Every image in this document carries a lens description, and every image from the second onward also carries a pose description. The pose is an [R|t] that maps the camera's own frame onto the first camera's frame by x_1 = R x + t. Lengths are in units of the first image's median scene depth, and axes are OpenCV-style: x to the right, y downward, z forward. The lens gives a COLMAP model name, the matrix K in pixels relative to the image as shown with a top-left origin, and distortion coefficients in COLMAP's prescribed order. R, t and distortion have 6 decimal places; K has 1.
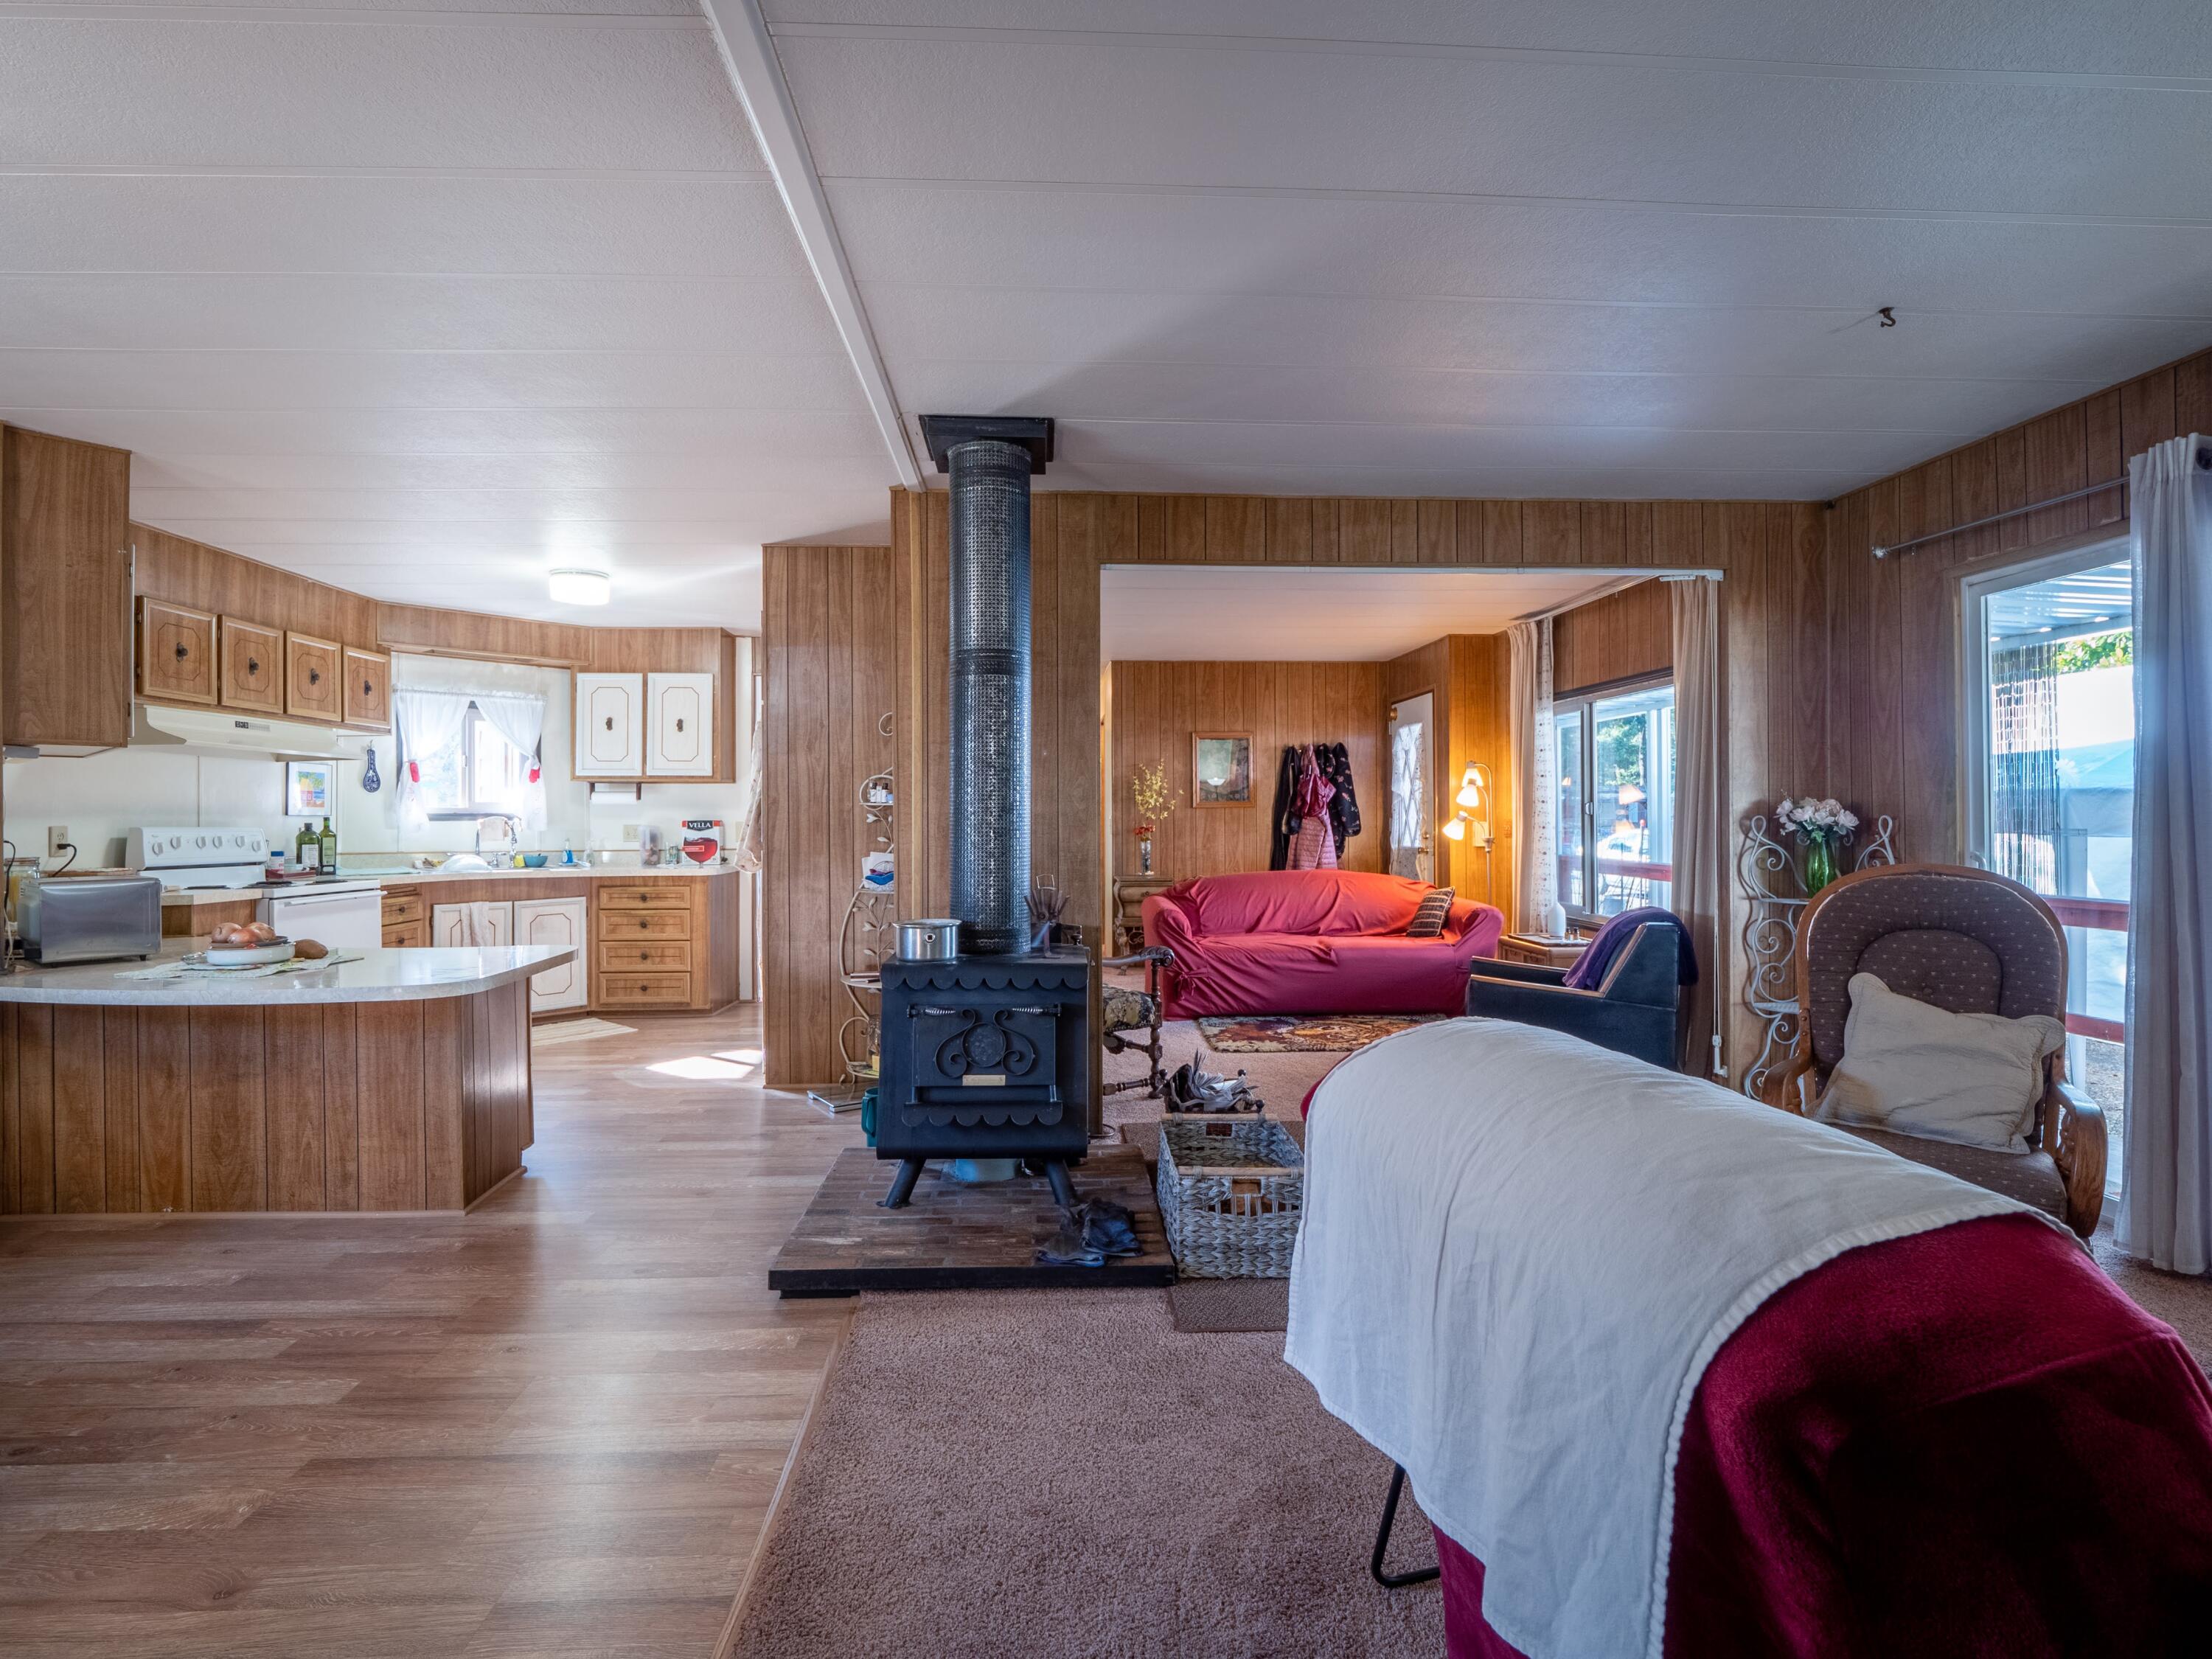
lens RADIAL K [[1044.5, 0, 1101.1], [0, 1044.5, 818.2], [0, 0, 1]] dist [-0.004864, -0.000418]
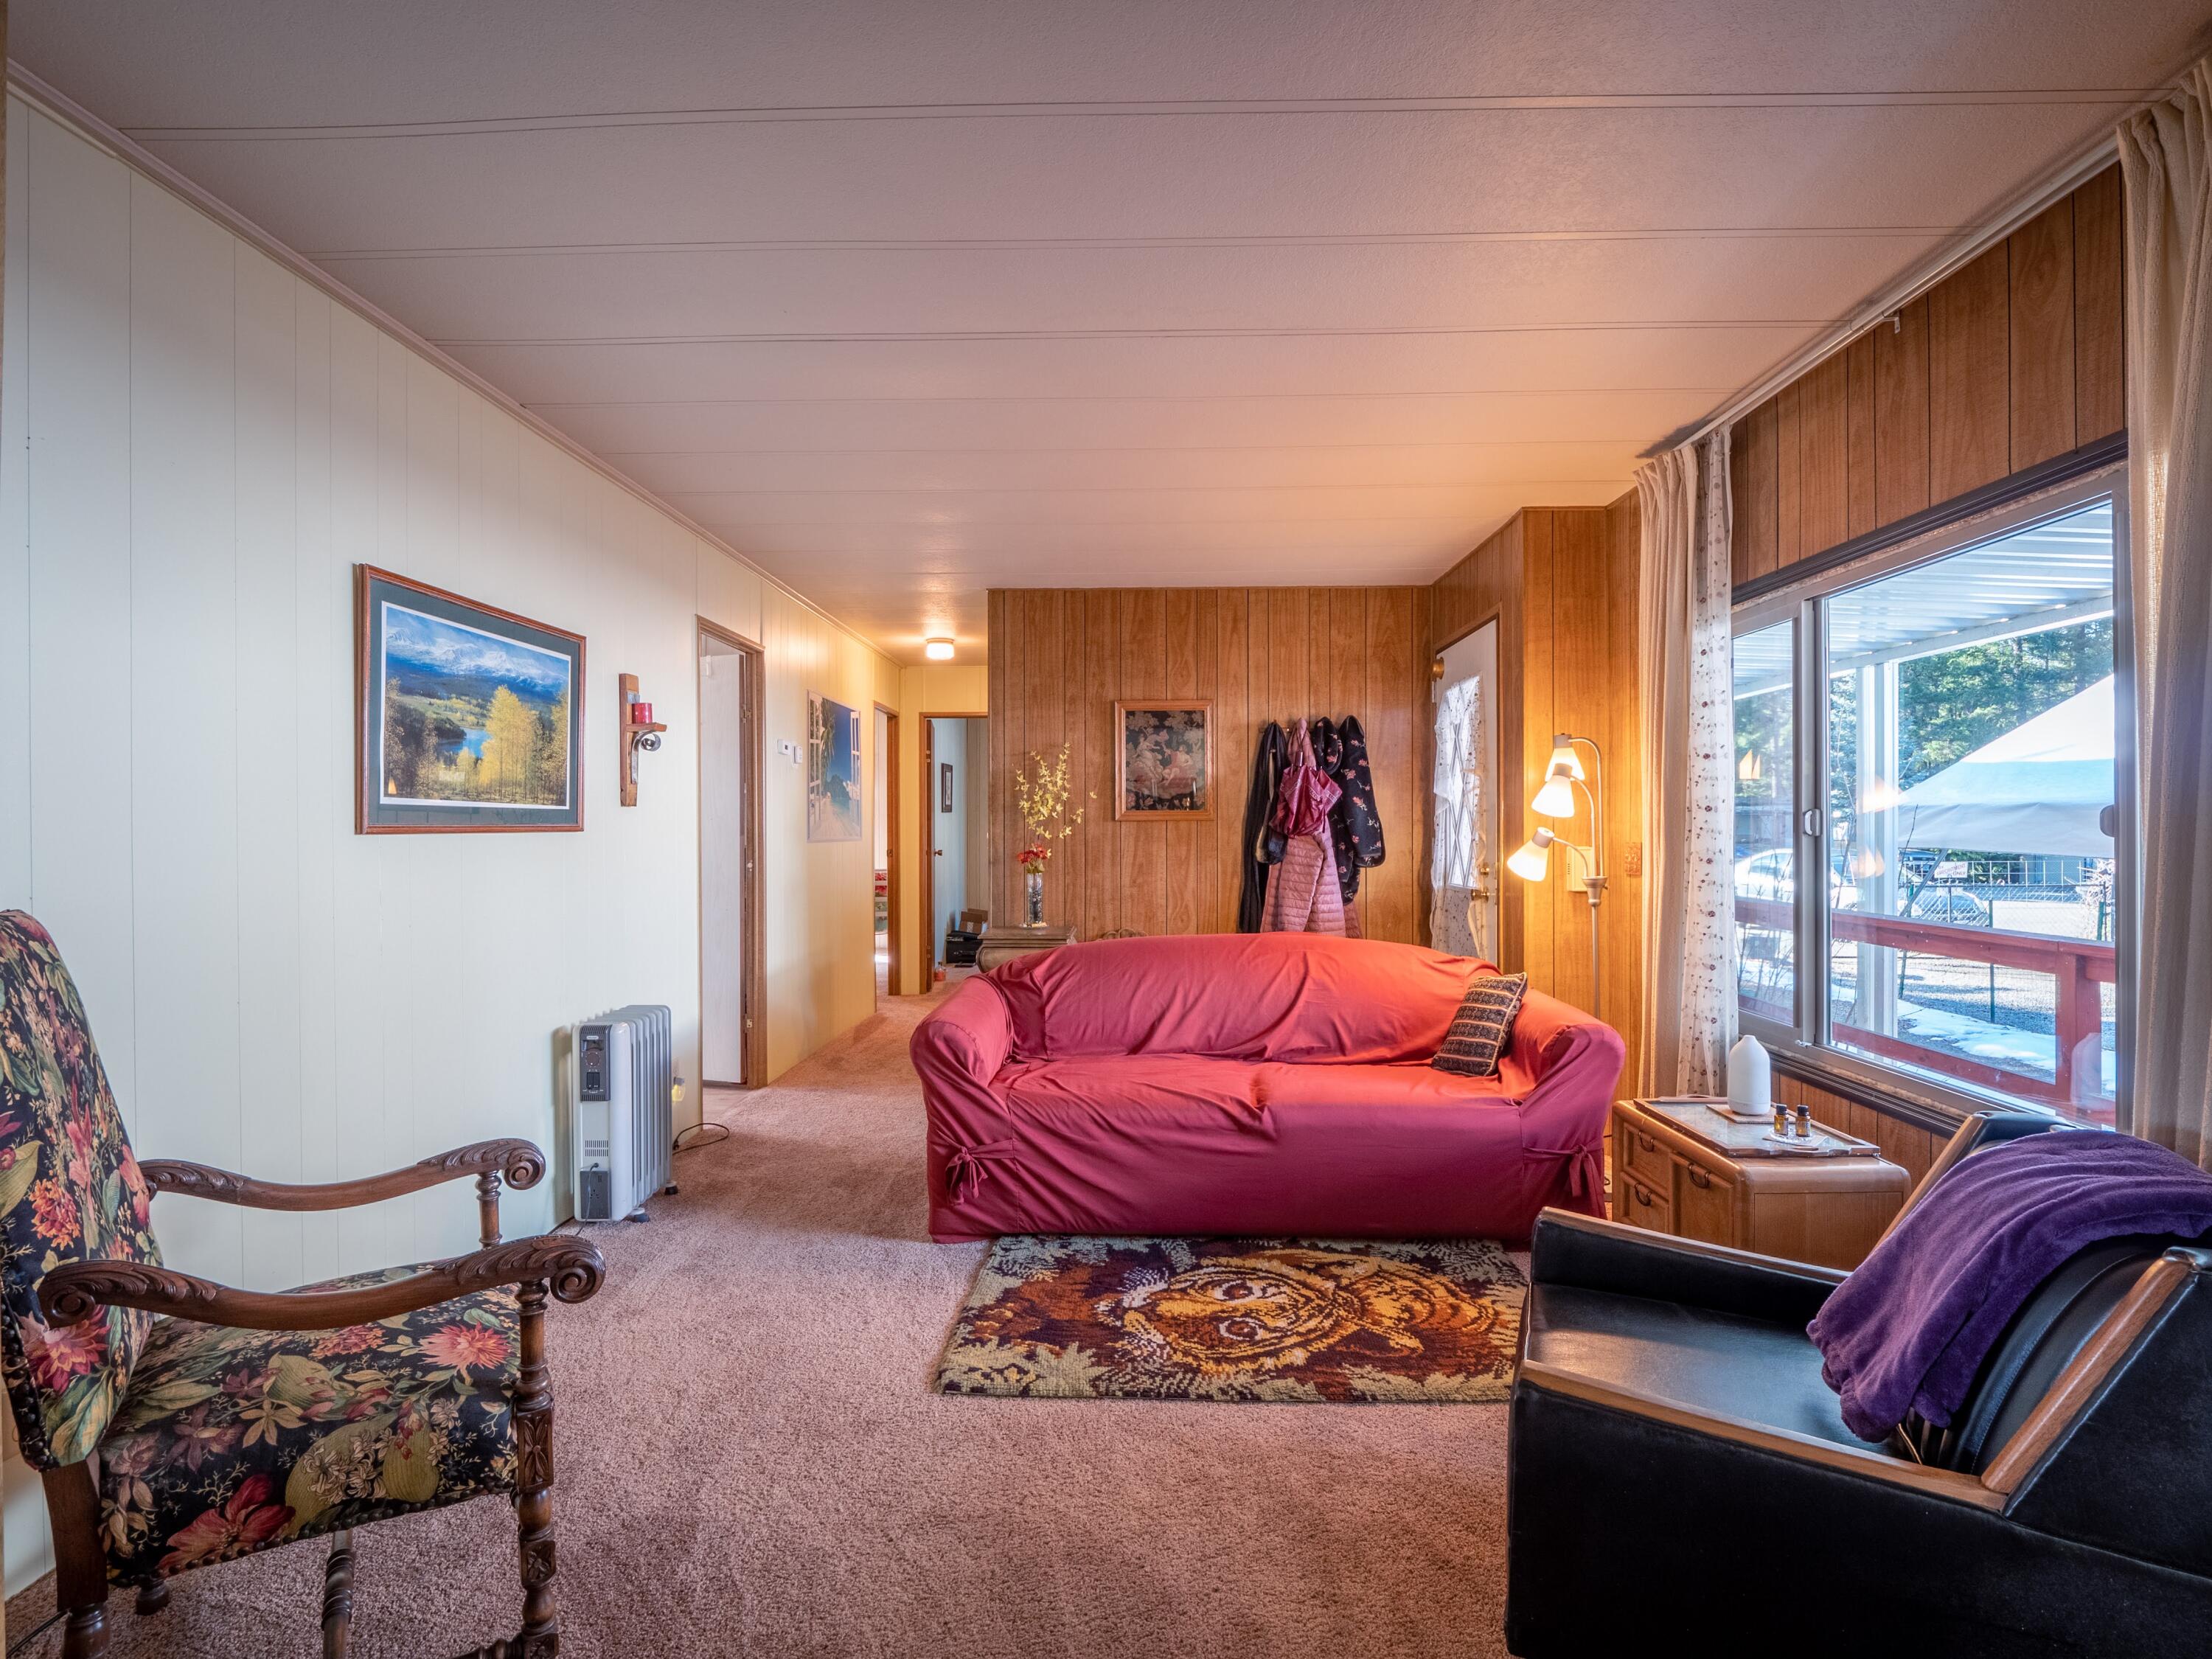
lens RADIAL K [[1080.3, 0, 1109.2], [0, 1080.3, 838.9], [0, 0, 1]] dist [-0.011480, -0.001037]
pose [[0.997341, 0.003043, -0.072814, 0.140846], [-0.002647, 0.999981, 0.005542, -0.002779], [0.072829, -0.005335, 0.997330, 0.372776]]
